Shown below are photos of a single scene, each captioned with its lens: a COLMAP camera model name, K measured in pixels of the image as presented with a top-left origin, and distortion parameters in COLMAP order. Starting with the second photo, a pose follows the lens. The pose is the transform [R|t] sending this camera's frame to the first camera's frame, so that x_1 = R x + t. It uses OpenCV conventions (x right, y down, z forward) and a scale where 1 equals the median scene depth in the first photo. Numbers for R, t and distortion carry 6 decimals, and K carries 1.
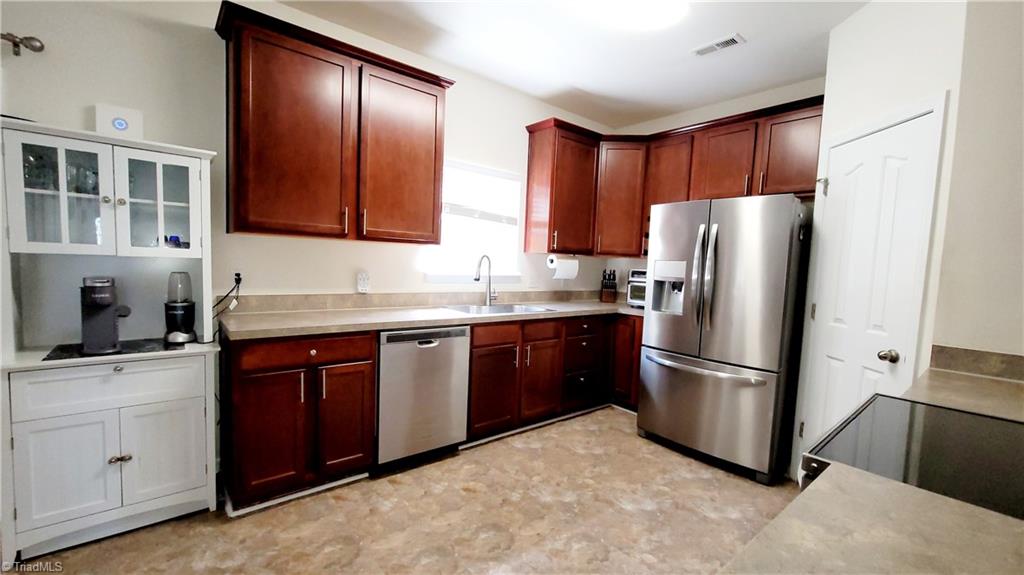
lens RADIAL K [[420.4, 0, 509.8], [0, 420.4, 290.5], [0, 0, 1]] dist [-0.002316, -0.000423]
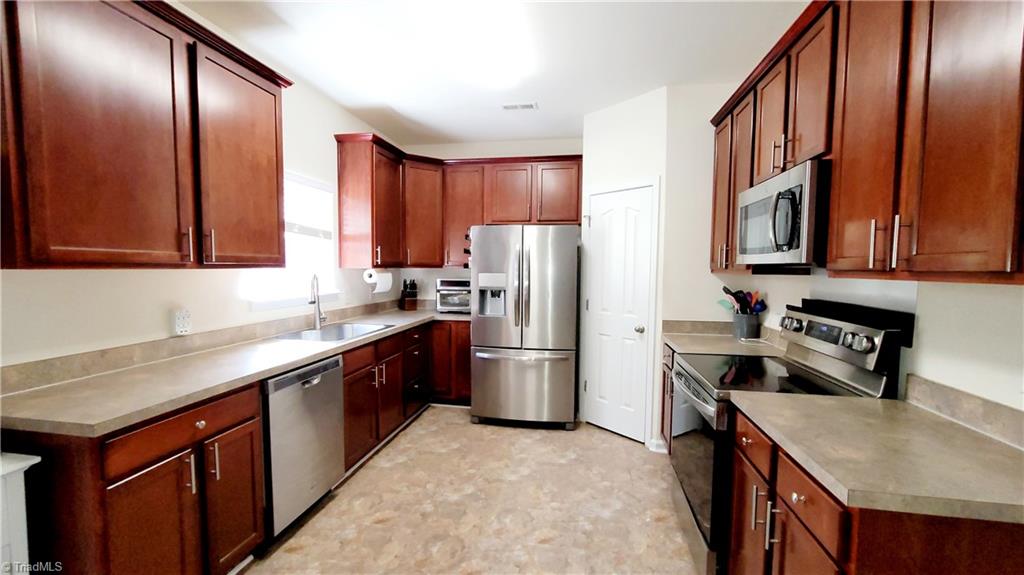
lens RADIAL K [[420.4, 0, 510.0], [0, 420.4, 289.3], [0, 0, 1]] dist [-0.002316, -0.000423]
pose [[0.761220, -0.071257, 0.644566, -0.382863], [0.066665, 0.997277, 0.031520, -0.061678], [-0.645058, 0.018976, 0.763898, 0.040609]]
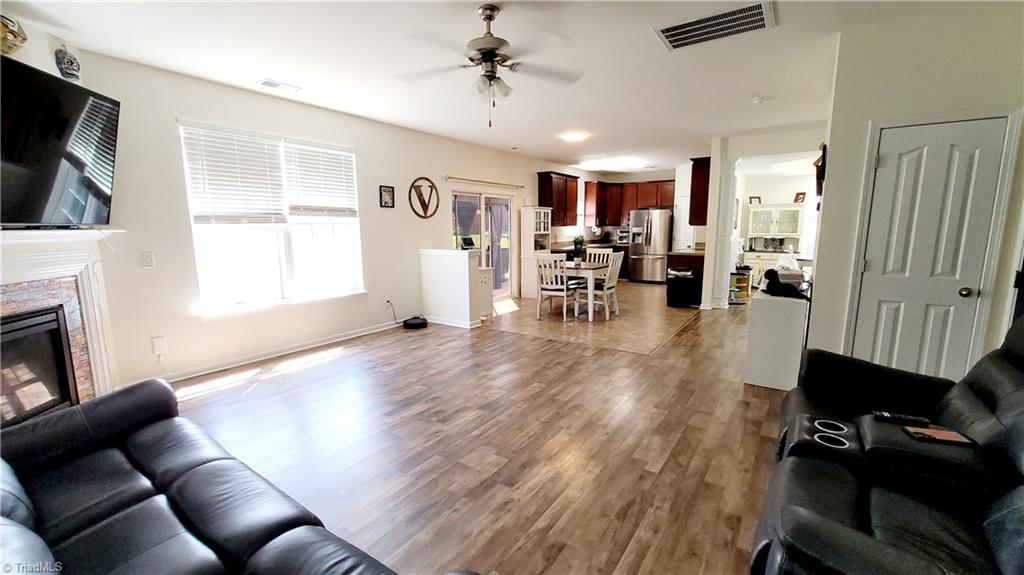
lens RADIAL K [[420.4, 0, 512.9], [0, 420.4, 289.0], [0, 0, 1]] dist [-0.002316, -0.000423]
pose [[0.961386, -0.086311, 0.261318, -1.599435], [0.064671, 0.993811, 0.090323, 0.057112], [-0.267496, -0.069936, 0.961018, -2.142270]]
